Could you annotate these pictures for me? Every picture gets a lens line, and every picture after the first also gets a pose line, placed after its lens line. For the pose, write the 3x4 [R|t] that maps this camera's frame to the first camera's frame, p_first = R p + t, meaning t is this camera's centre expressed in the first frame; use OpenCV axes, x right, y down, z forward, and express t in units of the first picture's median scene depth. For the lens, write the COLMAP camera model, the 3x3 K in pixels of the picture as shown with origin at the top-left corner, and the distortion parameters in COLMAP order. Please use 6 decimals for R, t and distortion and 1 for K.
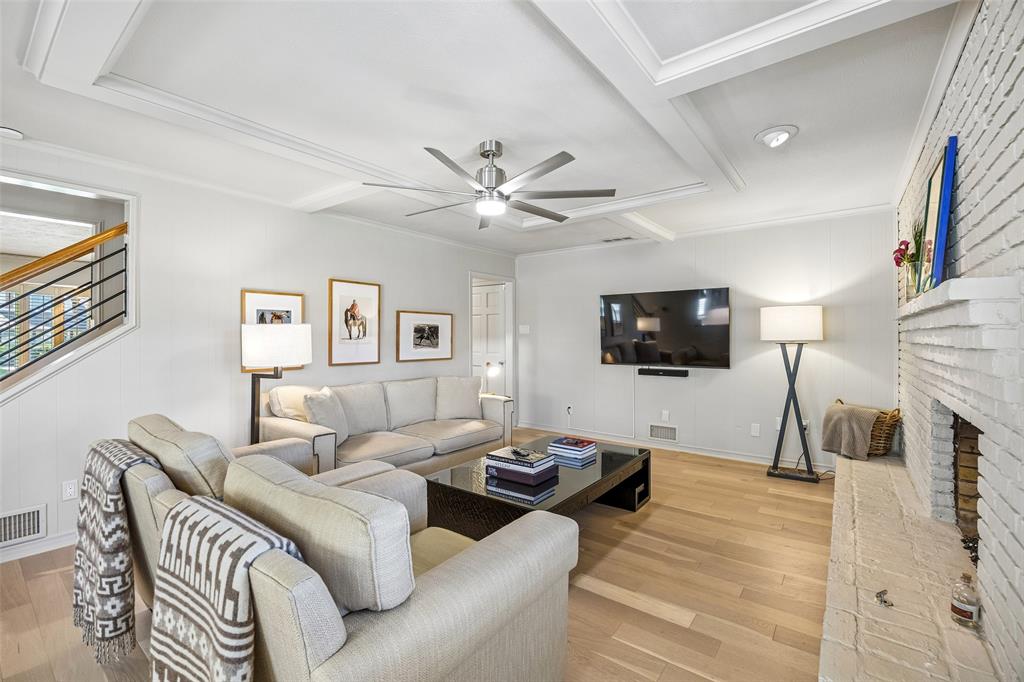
lens RADIAL K [[442.5, 0, 510.0], [0, 442.5, 333.7], [0, 0, 1]] dist [-0.001892, 0.000409]
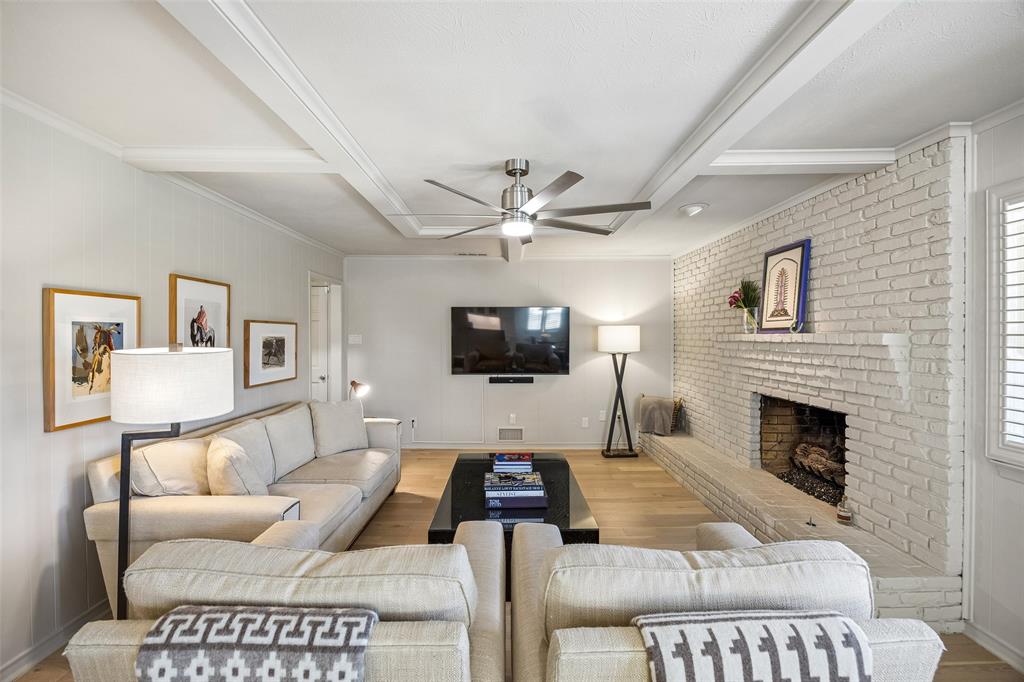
lens RADIAL K [[442.5, 0, 520.1], [0, 442.5, 338.7], [0, 0, 1]] dist [-0.001892, 0.000409]
pose [[0.792348, -0.003584, 0.610059, -0.383440], [-0.004730, 0.999917, 0.012018, -0.035354], [-0.610051, -0.012408, 0.792265, 0.144177]]
